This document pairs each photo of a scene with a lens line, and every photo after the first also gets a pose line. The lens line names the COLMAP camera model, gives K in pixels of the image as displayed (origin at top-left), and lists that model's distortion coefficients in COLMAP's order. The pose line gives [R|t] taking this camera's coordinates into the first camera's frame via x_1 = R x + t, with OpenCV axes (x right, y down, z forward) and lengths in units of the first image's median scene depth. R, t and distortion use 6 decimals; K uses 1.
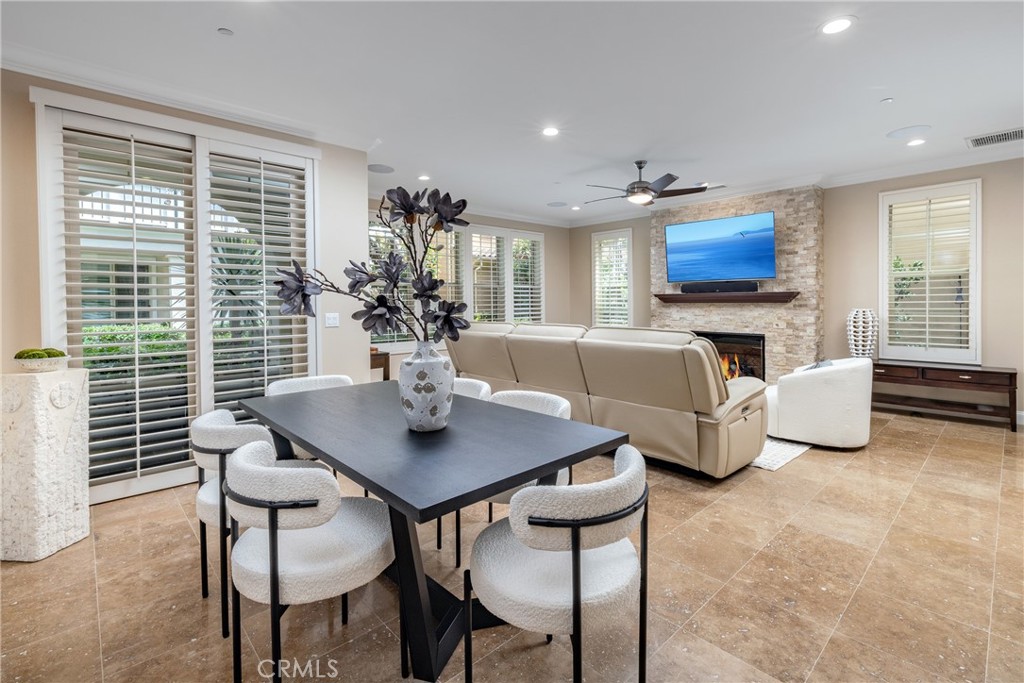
lens RADIAL K [[459.7, 0, 528.3], [0, 459.7, 327.4], [0, 0, 1]] dist [0.002017, 0.000414]
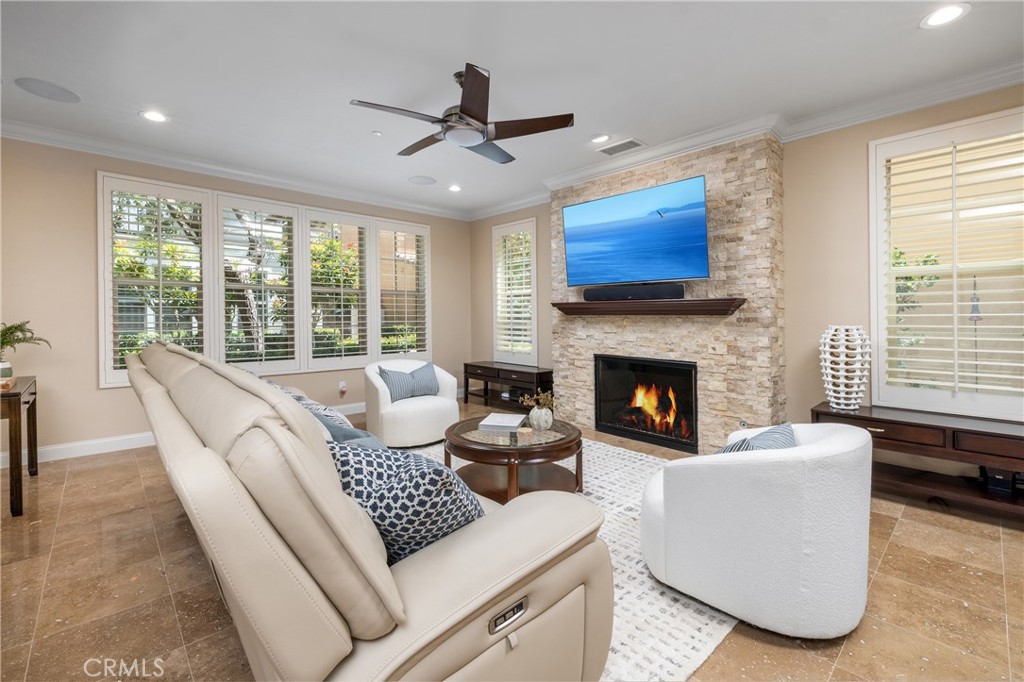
lens RADIAL K [[436.8, 0, 509.5], [0, 436.8, 327.5], [0, 0, 1]] dist [0.001345, -0.000266]
pose [[0.999747, 0.010050, -0.020114, 0.268803], [-0.010654, 0.999488, -0.030155, -0.014309], [0.019801, 0.030362, 0.999343, 0.378149]]
